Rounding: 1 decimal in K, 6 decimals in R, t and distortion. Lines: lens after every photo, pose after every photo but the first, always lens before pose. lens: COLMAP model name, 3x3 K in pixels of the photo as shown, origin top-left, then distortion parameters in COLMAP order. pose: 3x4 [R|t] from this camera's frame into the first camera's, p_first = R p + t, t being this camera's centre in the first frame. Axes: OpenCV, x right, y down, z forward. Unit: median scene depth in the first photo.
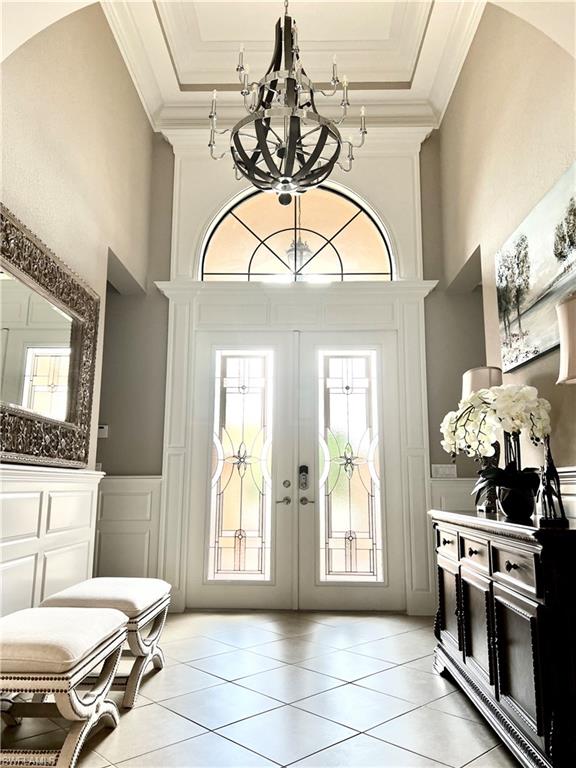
lens RADIAL K [[567.8, 0, 288.0], [0, 567.8, 384.0], [0, 0, 1]] dist [0.008477, 0.000366]
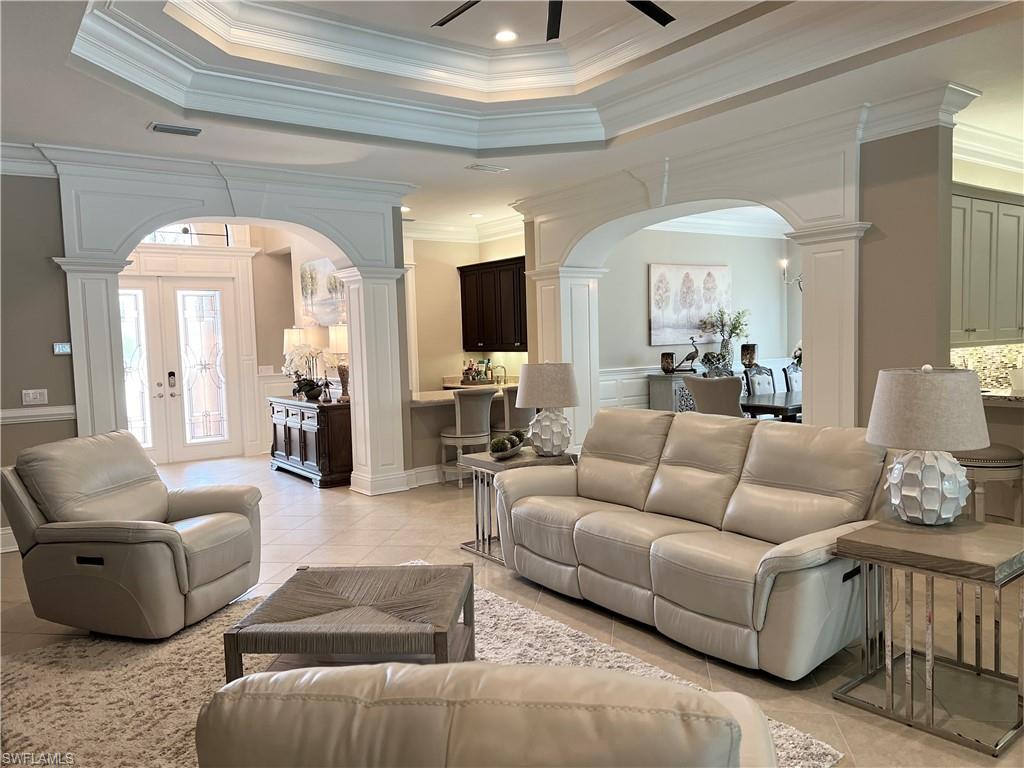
lens RADIAL K [[757.0, 0, 512.0], [0, 757.0, 384.0], [0, 0, 1]] dist [0.008477, 0.000366]
pose [[0.794165, -0.072565, 0.603355, -0.729822], [-0.071752, 0.974704, 0.211671, -0.487748], [-0.603452, -0.211394, 0.768868, -1.691592]]
